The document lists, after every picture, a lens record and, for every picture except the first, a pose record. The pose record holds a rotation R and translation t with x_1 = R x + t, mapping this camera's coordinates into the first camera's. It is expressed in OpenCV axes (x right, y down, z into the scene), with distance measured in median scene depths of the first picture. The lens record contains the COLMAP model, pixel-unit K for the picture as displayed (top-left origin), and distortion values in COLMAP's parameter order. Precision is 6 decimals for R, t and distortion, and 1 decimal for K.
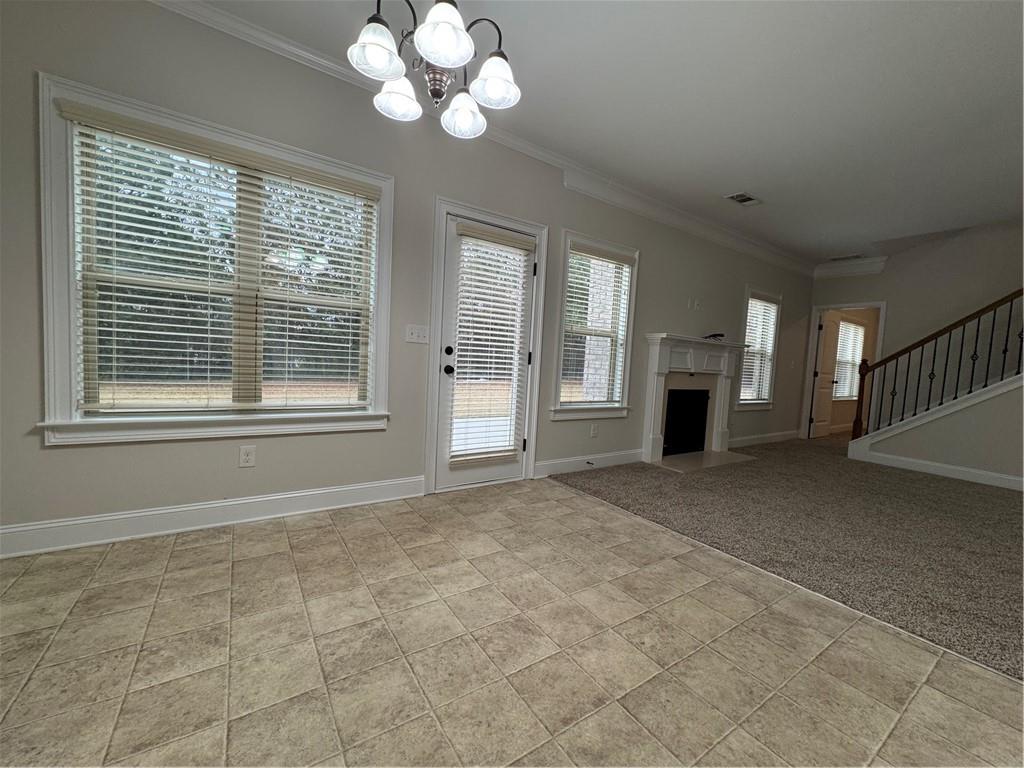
lens RADIAL K [[407.3, 0, 509.4], [0, 407.3, 384.5], [0, 0, 1]] dist [-0.005736, 0.000937]
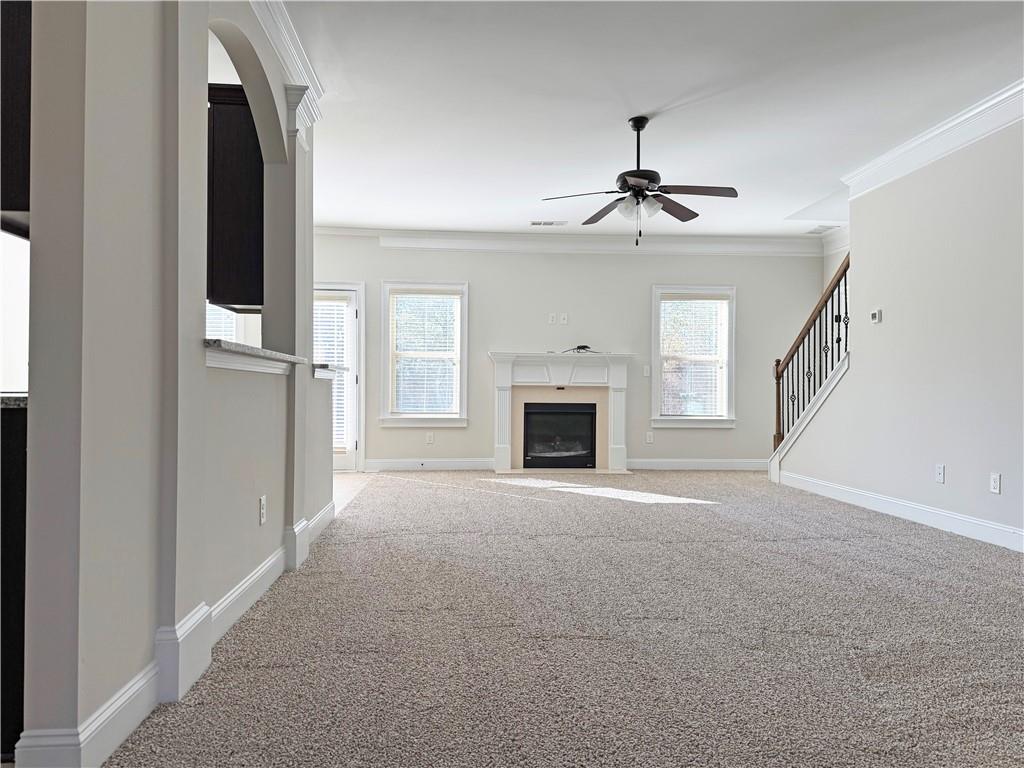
lens RADIAL K [[706.1, 0, 515.4], [0, 706.1, 384.5], [0, 0, 1]] dist [0.047642, -0.000922]
pose [[0.876034, -0.056304, -0.478952, 1.380165], [0.011676, 0.995346, -0.095653, 0.153293], [0.482109, 0.078203, 0.872614, -0.663763]]
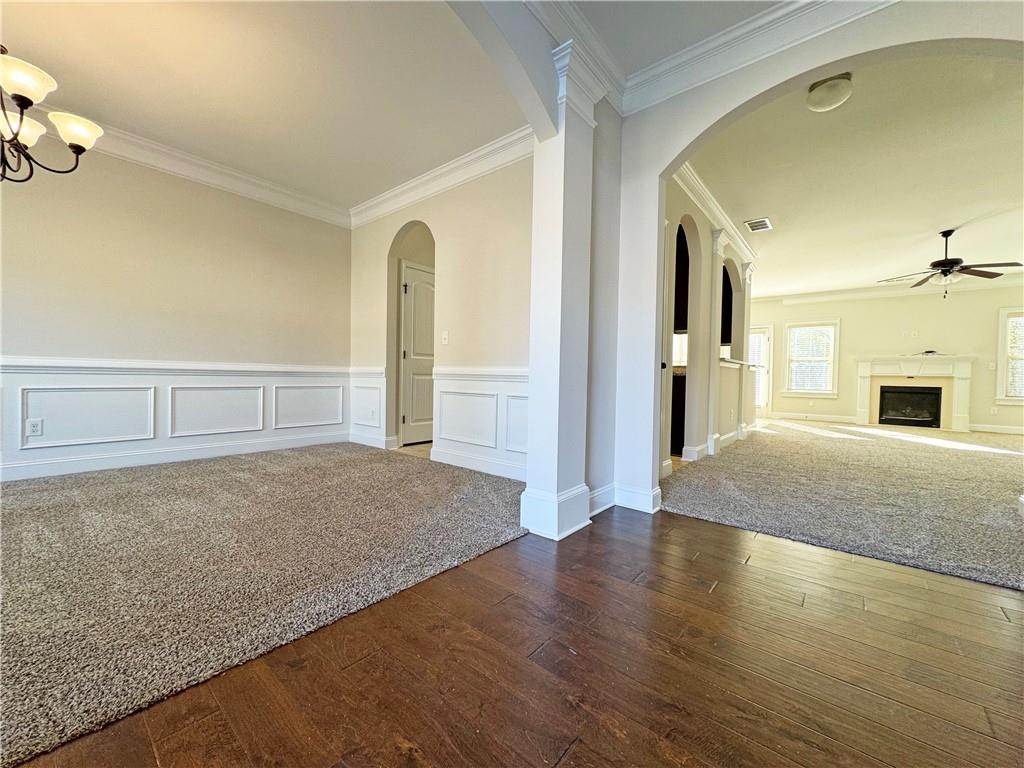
lens RADIAL K [[407.3, 0, 507.8], [0, 407.3, 385.0], [0, 0, 1]] dist [-0.005736, 0.000937]
pose [[0.281942, -0.031078, -0.958928, 1.817191], [-0.067655, 0.996343, -0.052182, 0.235163], [0.957043, 0.079589, 0.278808, -1.175261]]
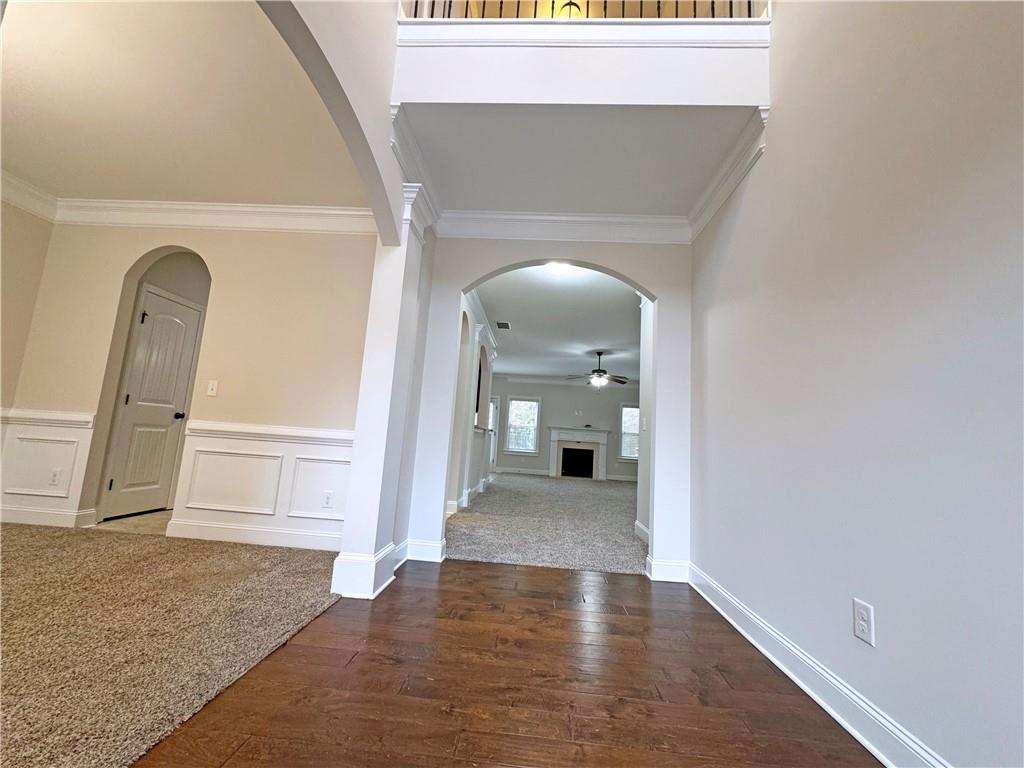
lens RADIAL K [[407.3, 0, 512.2], [0, 407.3, 386.5], [0, 0, 1]] dist [-0.005736, 0.000937]
pose [[0.799754, -0.083367, -0.594511, 1.844974], [-0.058353, 0.974826, -0.215197, 0.224261], [0.597485, 0.206796, 0.774756, -1.333999]]
